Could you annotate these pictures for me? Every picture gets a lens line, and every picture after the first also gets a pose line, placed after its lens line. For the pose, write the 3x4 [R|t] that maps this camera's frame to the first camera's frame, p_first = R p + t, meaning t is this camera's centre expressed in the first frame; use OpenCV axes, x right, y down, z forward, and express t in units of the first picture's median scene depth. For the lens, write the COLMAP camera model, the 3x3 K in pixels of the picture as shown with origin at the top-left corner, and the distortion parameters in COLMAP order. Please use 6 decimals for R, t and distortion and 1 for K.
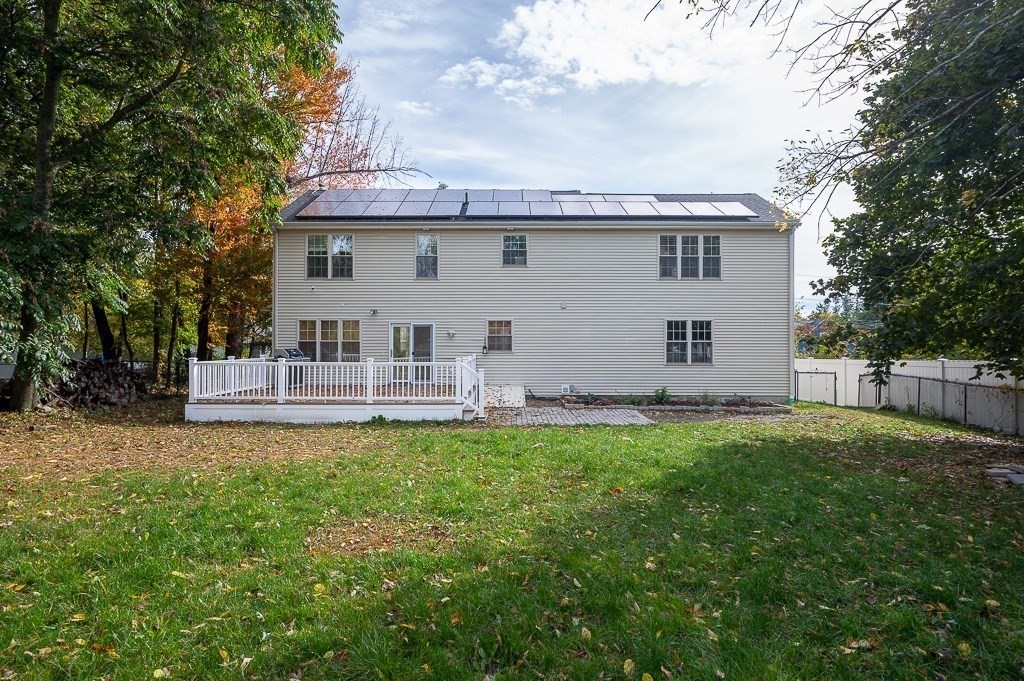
lens RADIAL K [[553.8, 0, 510.9], [0, 553.8, 344.1], [0, 0, 1]] dist [-0.000602, 0.000048]
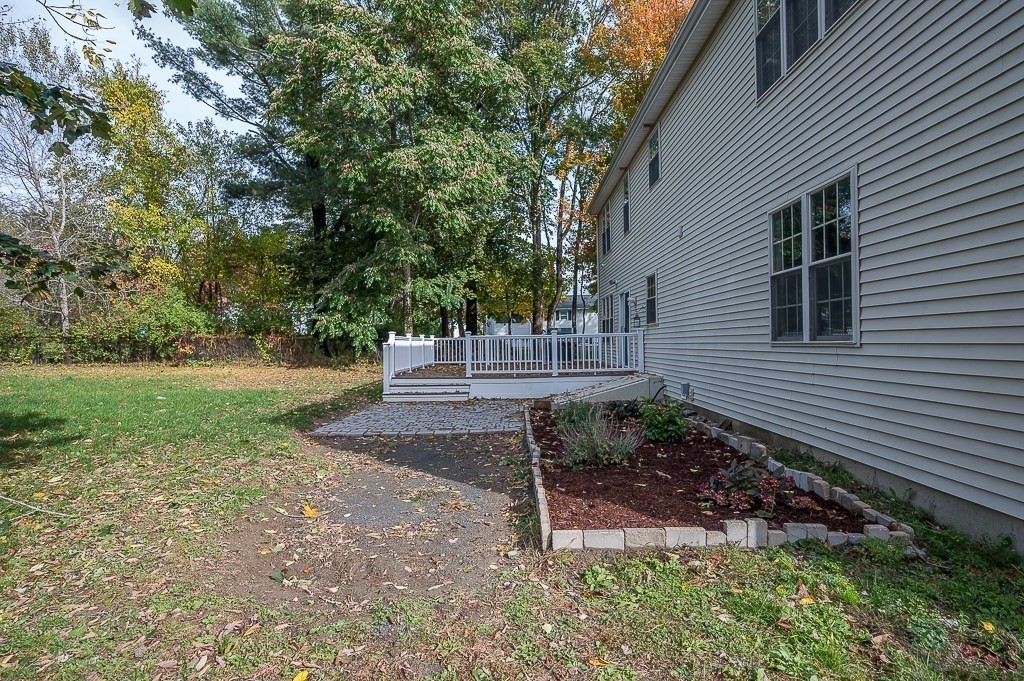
lens RADIAL K [[539.4, 0, 512.0], [0, 539.4, 340.5], [0, 0, 1]] dist [0.000470, -0.000074]
pose [[-0.005832, -0.003941, -0.999975, 0.608715], [0.009214, 0.999950, -0.003995, 0.034332], [0.999941, -0.009237, -0.005795, 0.844917]]
